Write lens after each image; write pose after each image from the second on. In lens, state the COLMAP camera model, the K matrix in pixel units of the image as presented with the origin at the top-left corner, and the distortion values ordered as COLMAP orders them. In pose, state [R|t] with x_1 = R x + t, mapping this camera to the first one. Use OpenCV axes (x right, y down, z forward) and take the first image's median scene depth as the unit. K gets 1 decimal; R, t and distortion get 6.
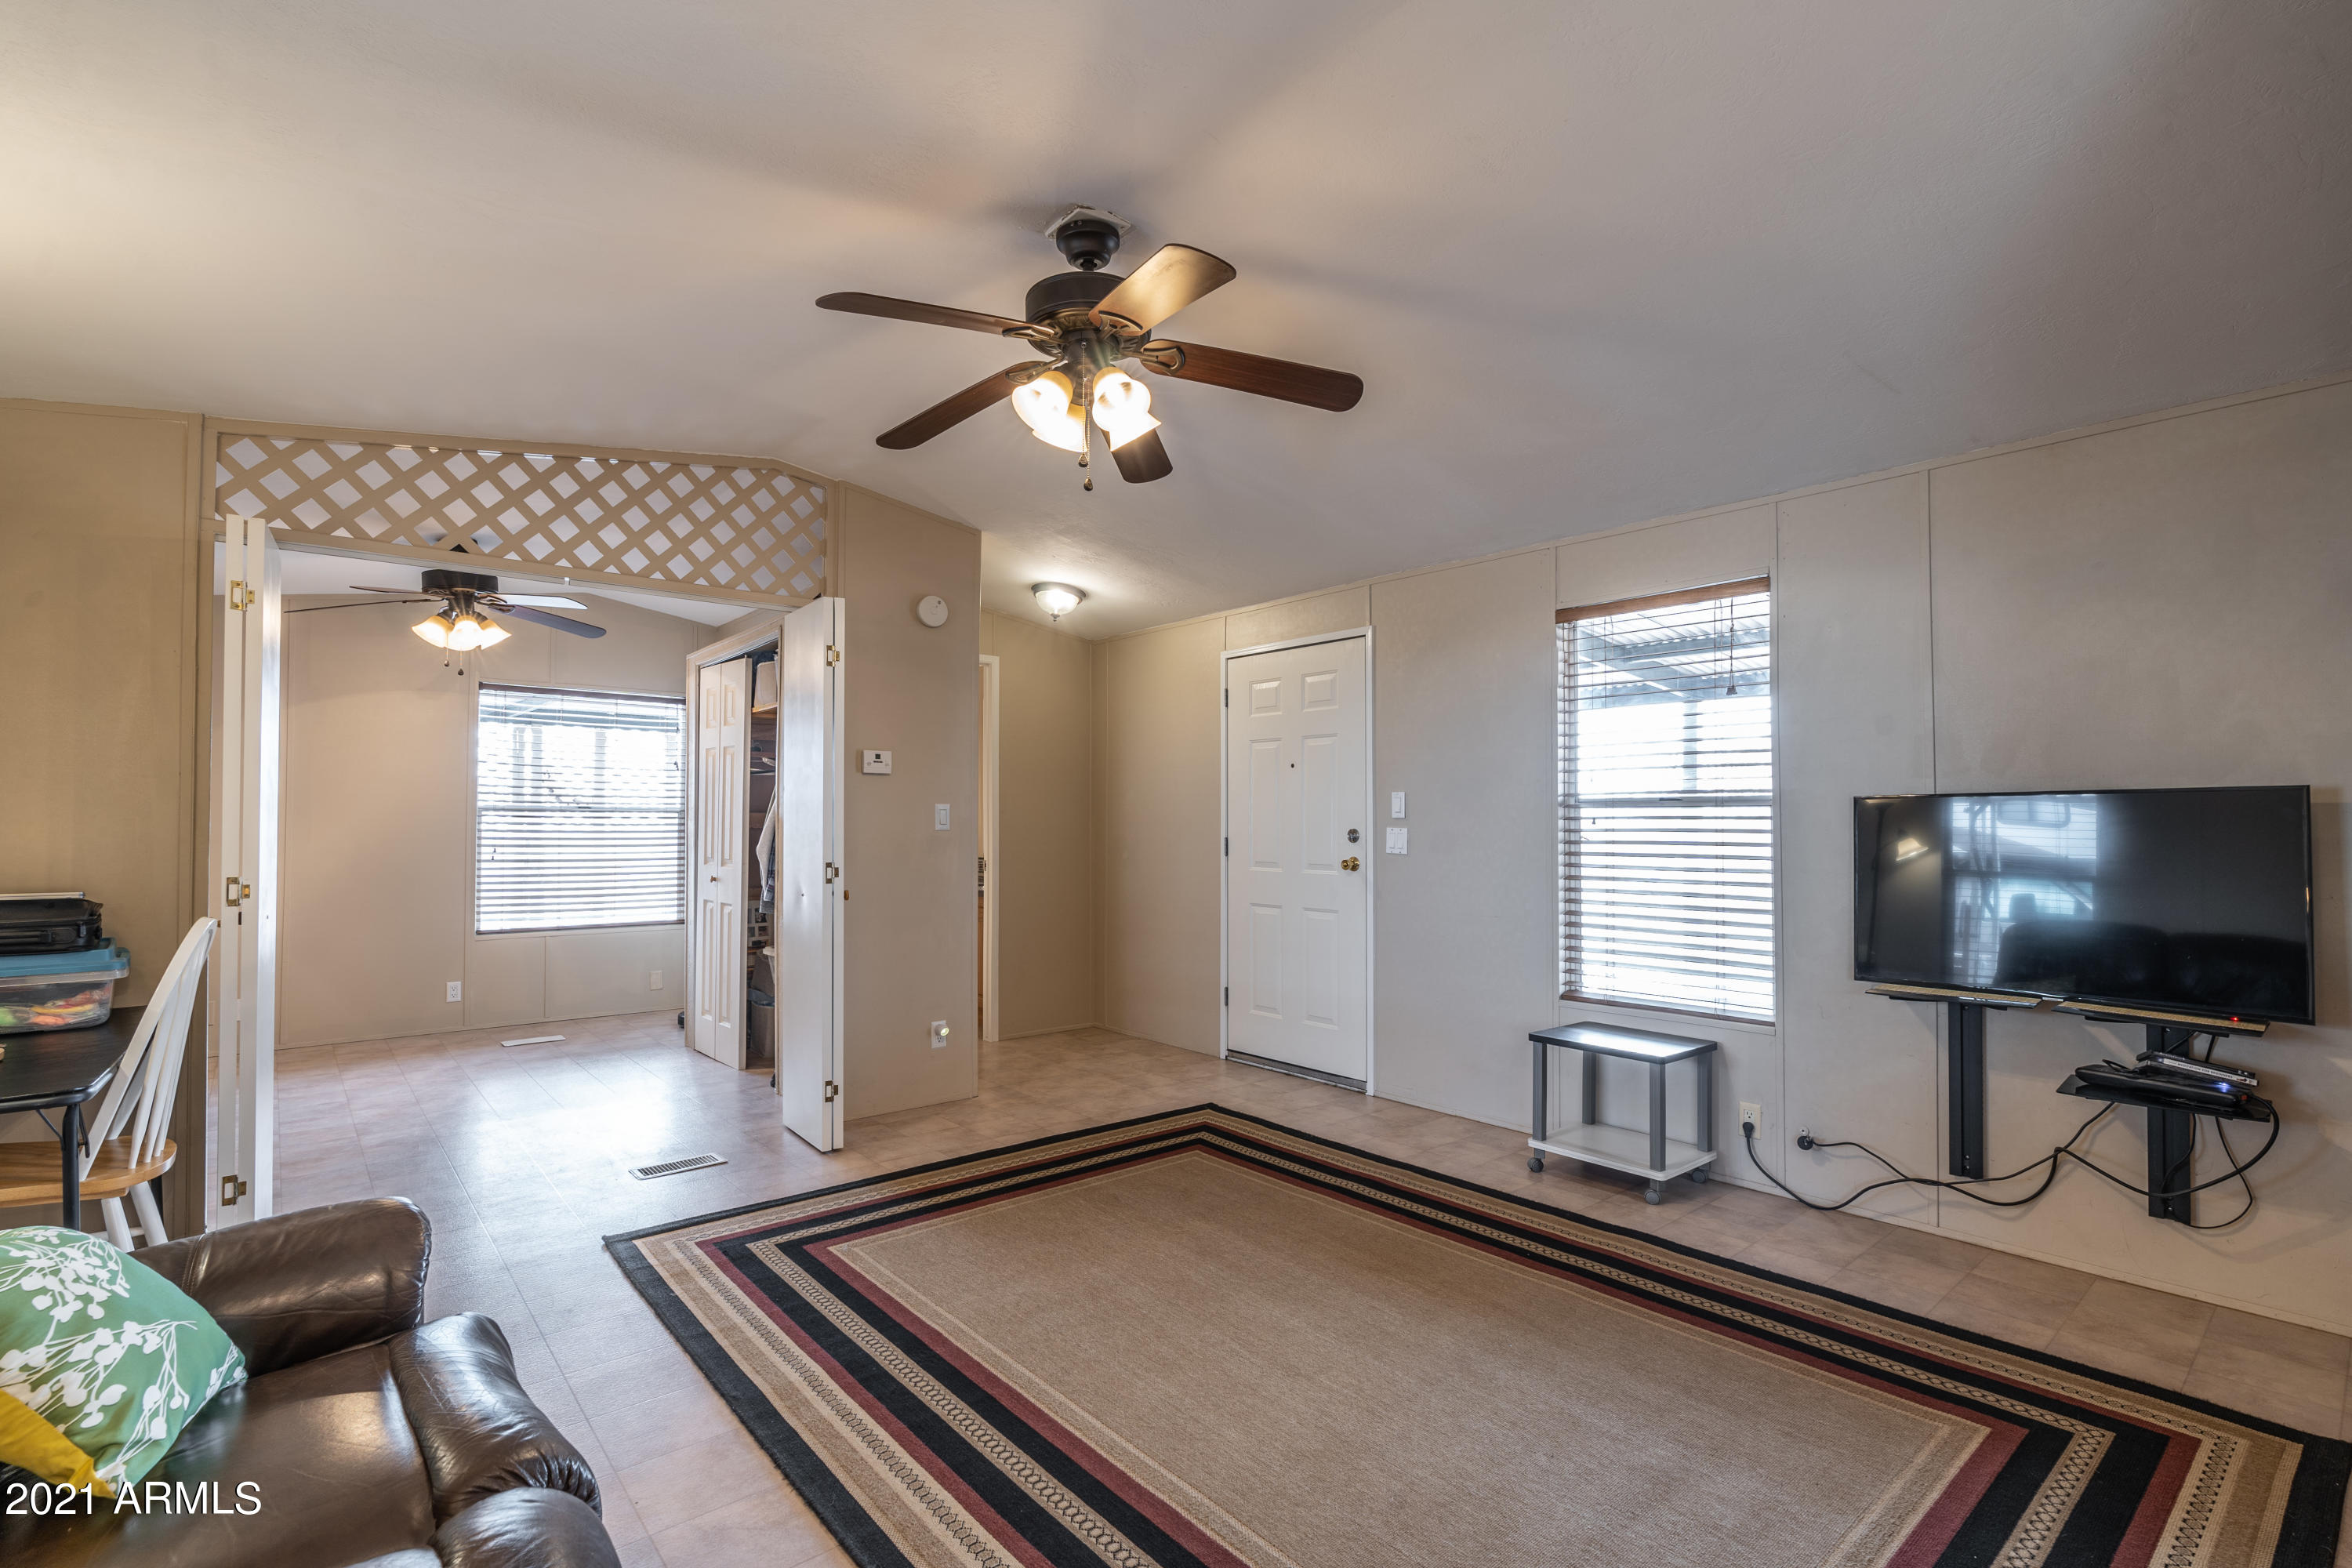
lens RADIAL K [[1061.5, 0, 1194.4], [0, 1061.5, 797.5], [0, 0, 1]] dist [-0.002656, -0.000005]
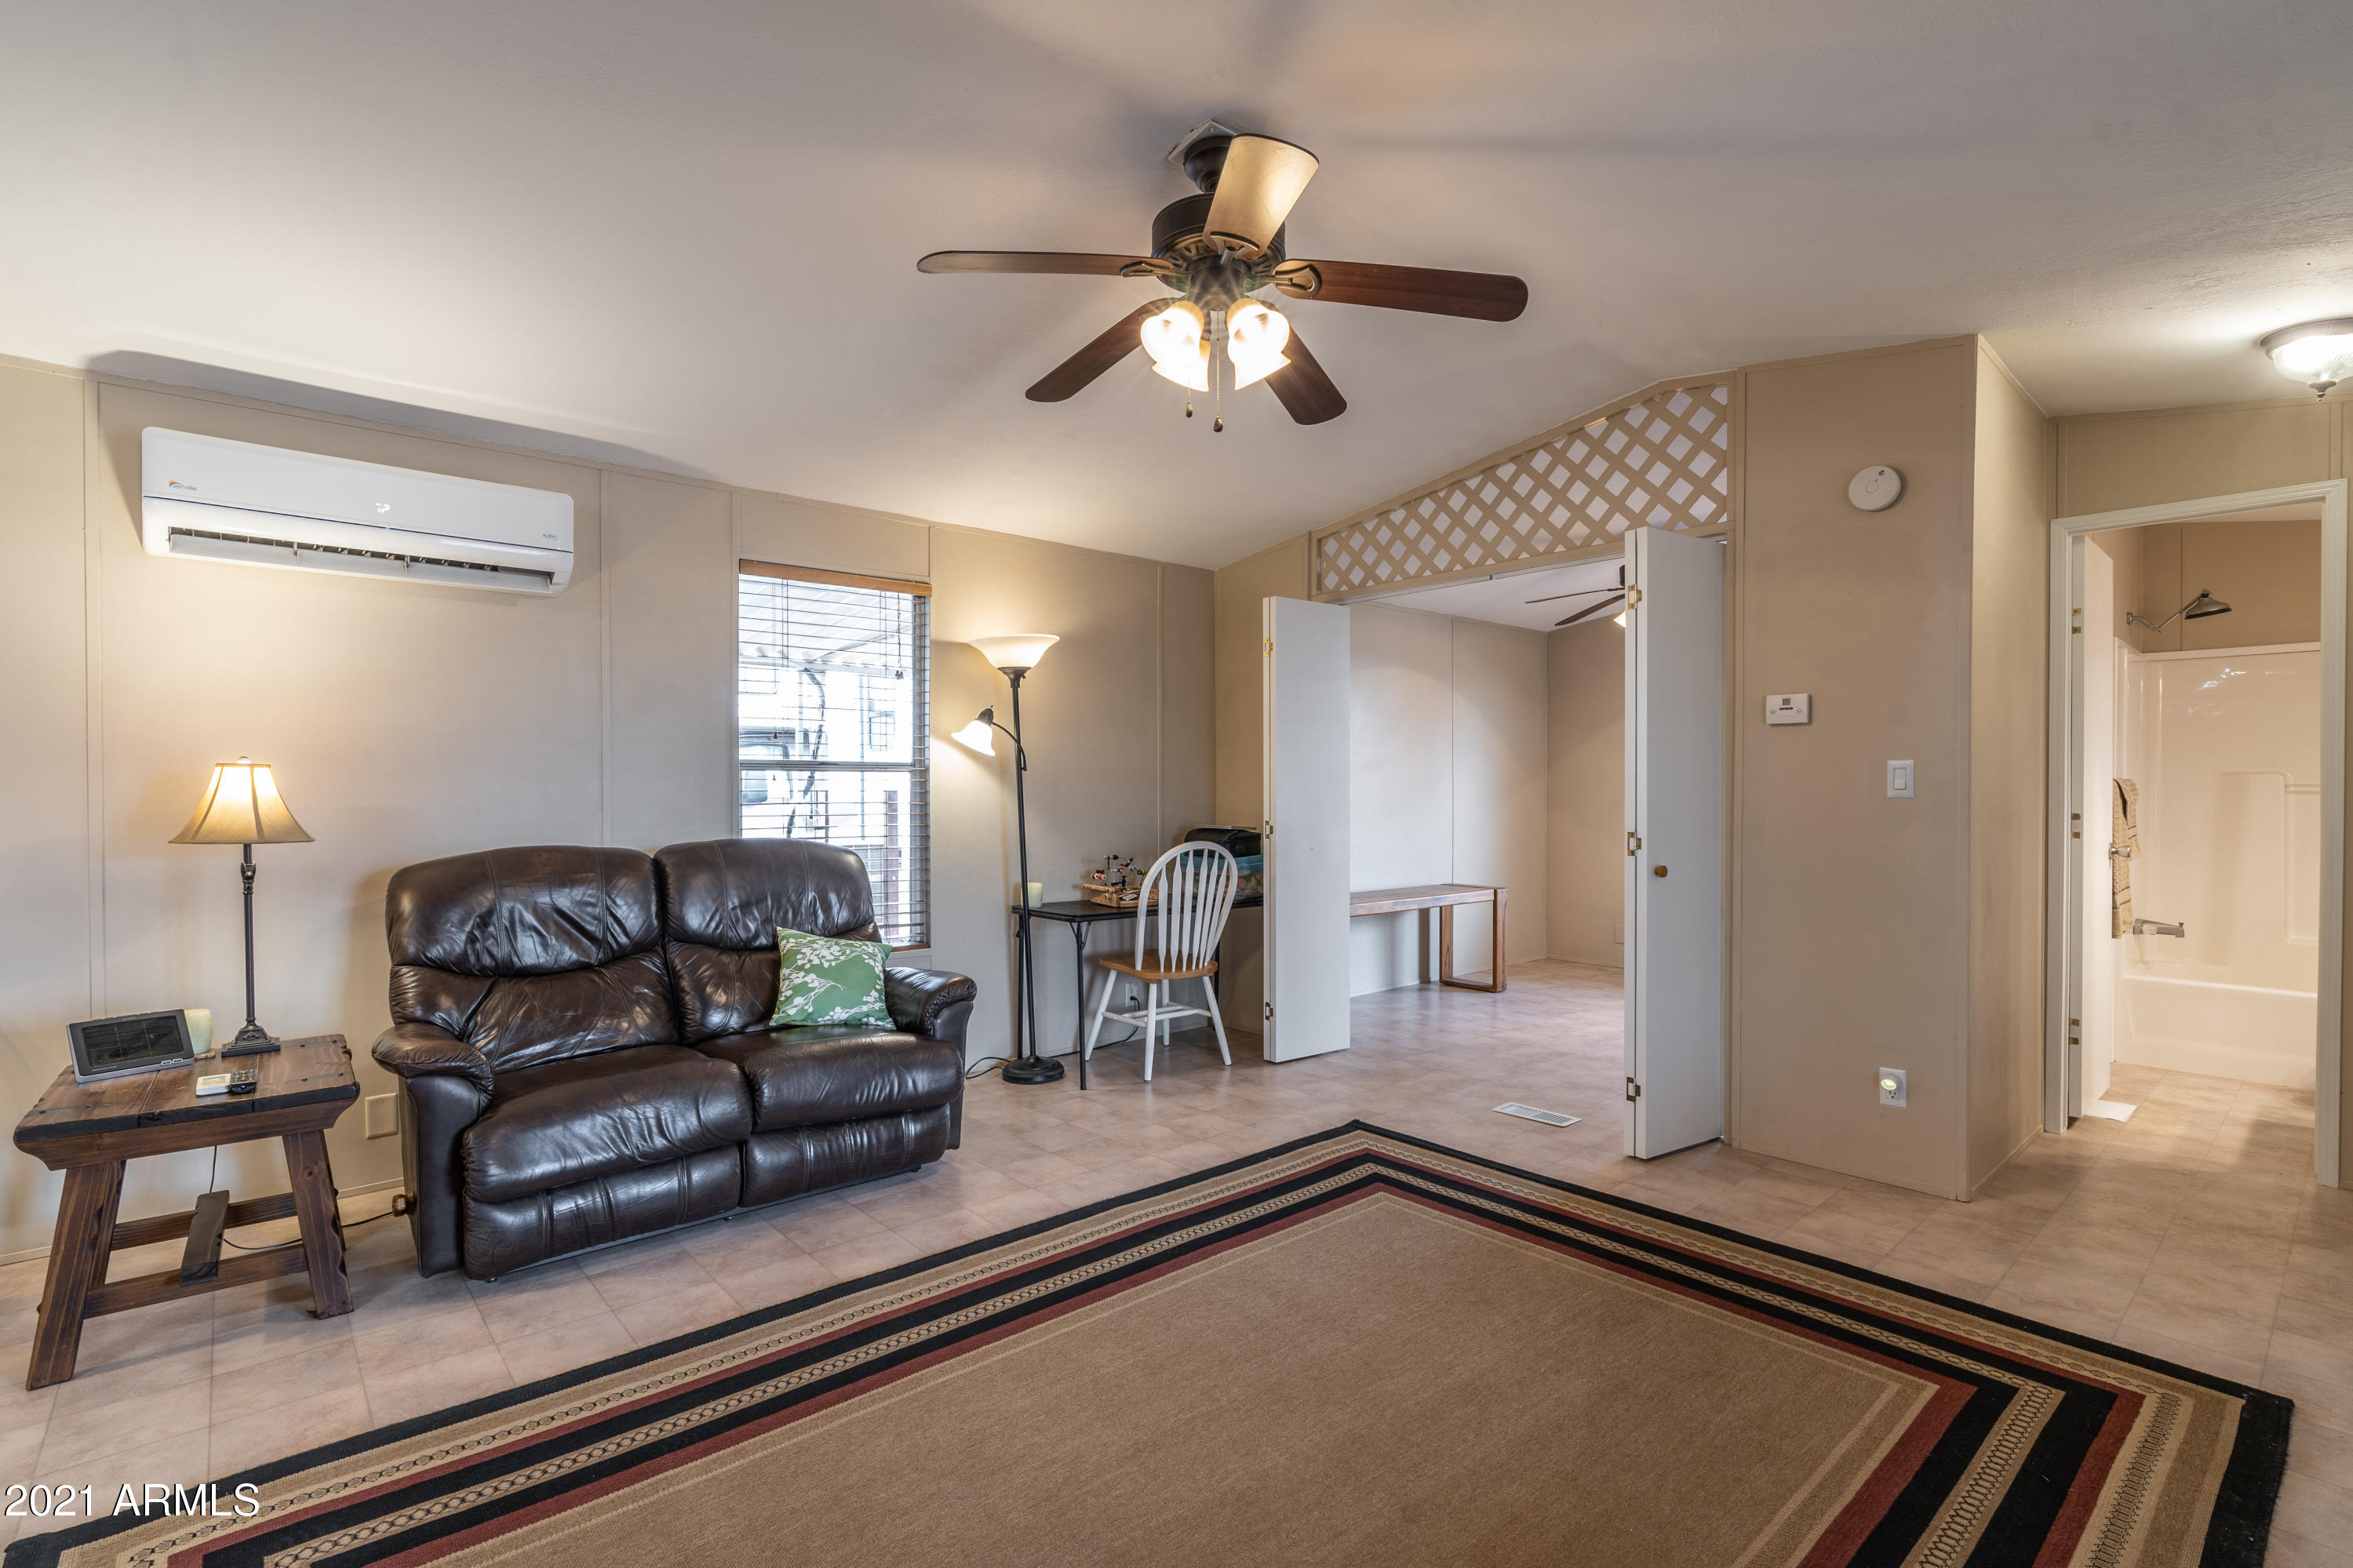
lens RADIAL K [[1101.1, 0, 1178.3], [0, 1101.1, 794.3], [0, 0, 1]] dist [-0.005036, -0.000639]
pose [[-0.000241, 0.006765, -0.999977, 0.570803], [0.024227, 0.999684, 0.006757, 0.014537], [0.999706, -0.024225, -0.000404, 0.623050]]
